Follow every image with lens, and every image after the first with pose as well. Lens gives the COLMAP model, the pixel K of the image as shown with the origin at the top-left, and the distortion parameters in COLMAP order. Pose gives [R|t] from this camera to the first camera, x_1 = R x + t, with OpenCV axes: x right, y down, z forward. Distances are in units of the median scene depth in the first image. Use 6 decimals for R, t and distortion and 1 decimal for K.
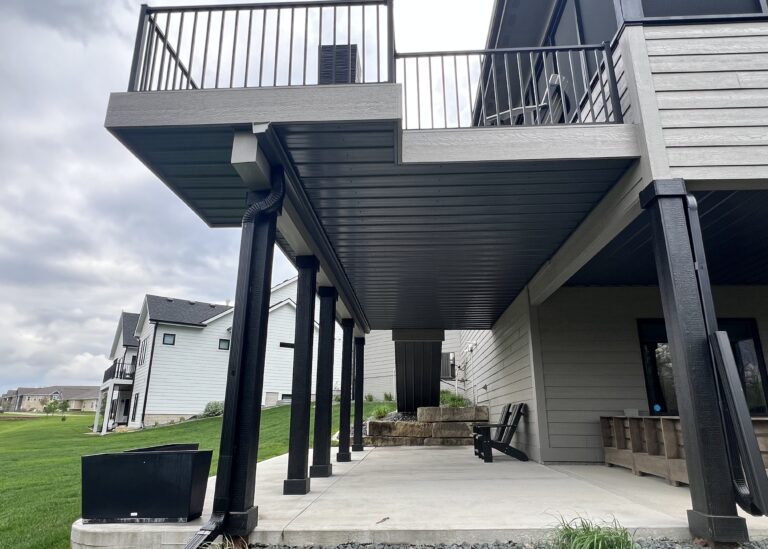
lens RADIAL K [[480.8, 0, 384.0], [0, 480.8, 274.5], [0, 0, 1]] dist [0.001760, 0.000861]
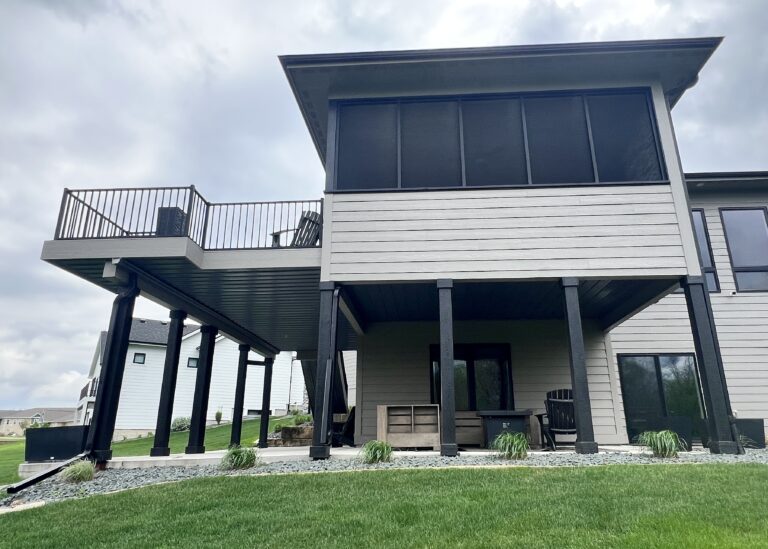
lens RADIAL K [[533.5, 0, 408.2], [0, 533.5, 253.6], [0, 0, 1]] dist [0.051067, -0.043305]
pose [[0.999964, -0.006271, -0.005798, 0.473133], [0.005971, 0.998716, -0.050309, -0.100008], [0.006106, 0.050273, 0.998717, -0.610446]]
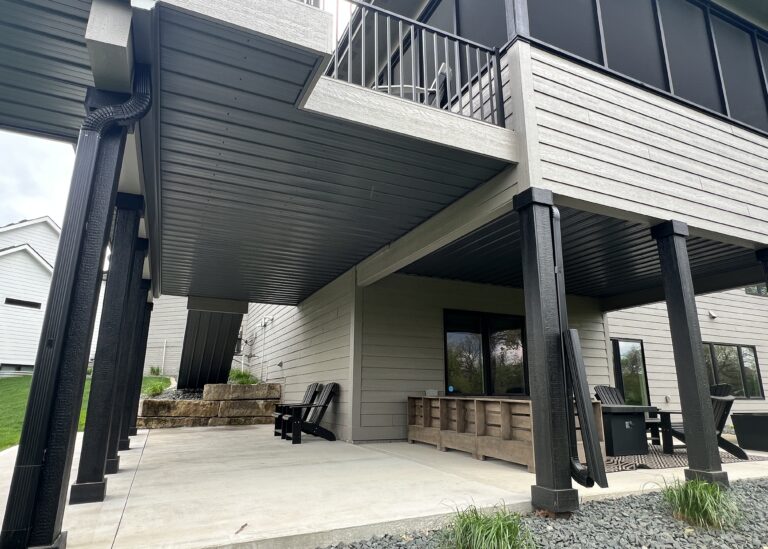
lens RADIAL K [[479.7, 0, 393.0], [0, 479.7, 267.7], [0, 0, 1]] dist [0.002137, 0.000642]
pose [[0.879622, 0.122771, 0.459558, -0.097177], [-0.139018, 0.990289, 0.001533, 0.013814], [-0.454906, -0.065235, 0.888147, 0.082826]]
